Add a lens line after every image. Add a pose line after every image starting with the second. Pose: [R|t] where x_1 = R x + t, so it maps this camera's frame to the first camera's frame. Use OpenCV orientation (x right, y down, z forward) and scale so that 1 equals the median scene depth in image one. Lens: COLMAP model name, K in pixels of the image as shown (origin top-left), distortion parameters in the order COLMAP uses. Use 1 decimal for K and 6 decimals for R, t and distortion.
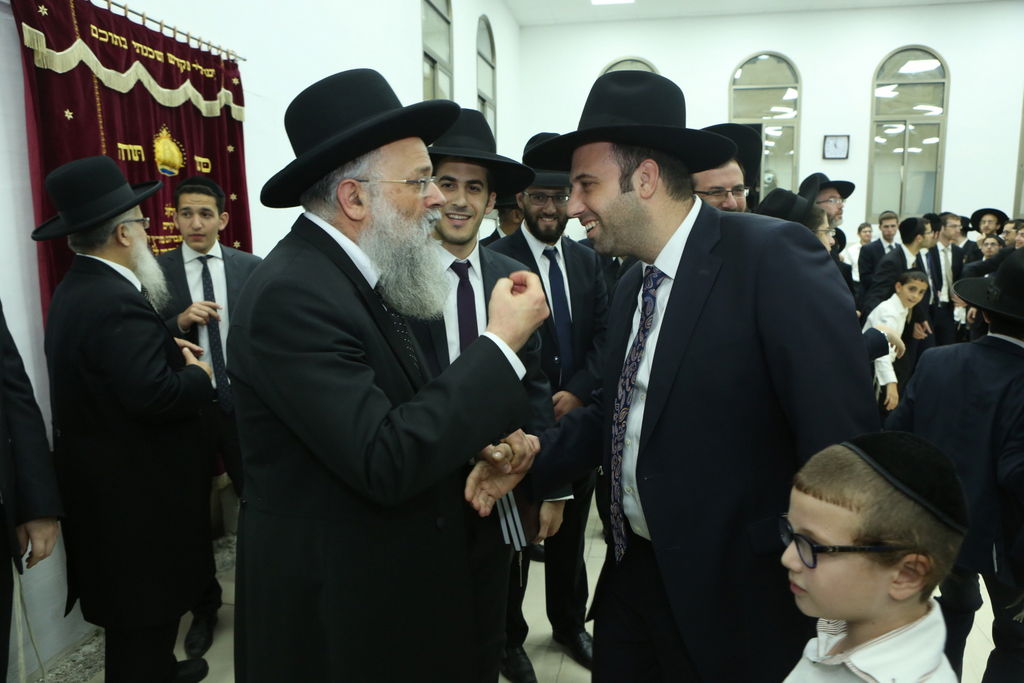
lens RADIAL K [[695.1, 0, 512.0], [0, 695.1, 341.5], [0, 0, 1]] dist [-0.101189, 0.066256]
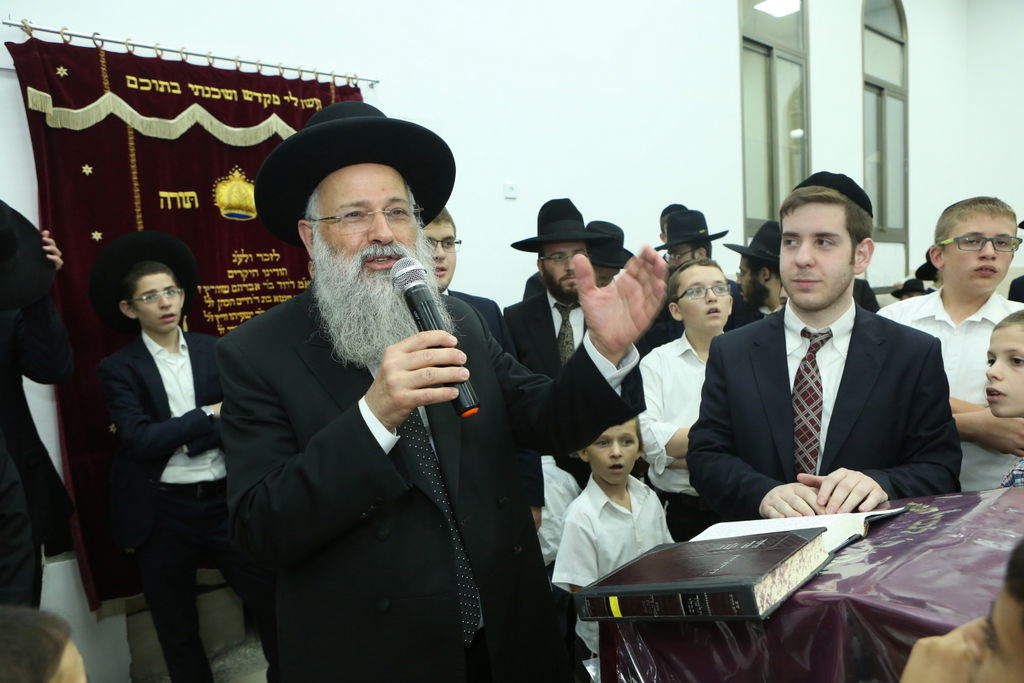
lens RADIAL K [[695.1, 0, 512.0], [0, 695.1, 341.5], [0, 0, 1]] dist [-0.101189, 0.066256]
pose [[0.775513, 0.039602, -0.630088, 0.403215], [-0.063202, 0.997887, -0.015069, -0.092732], [0.628160, 0.051509, 0.776378, 0.543426]]
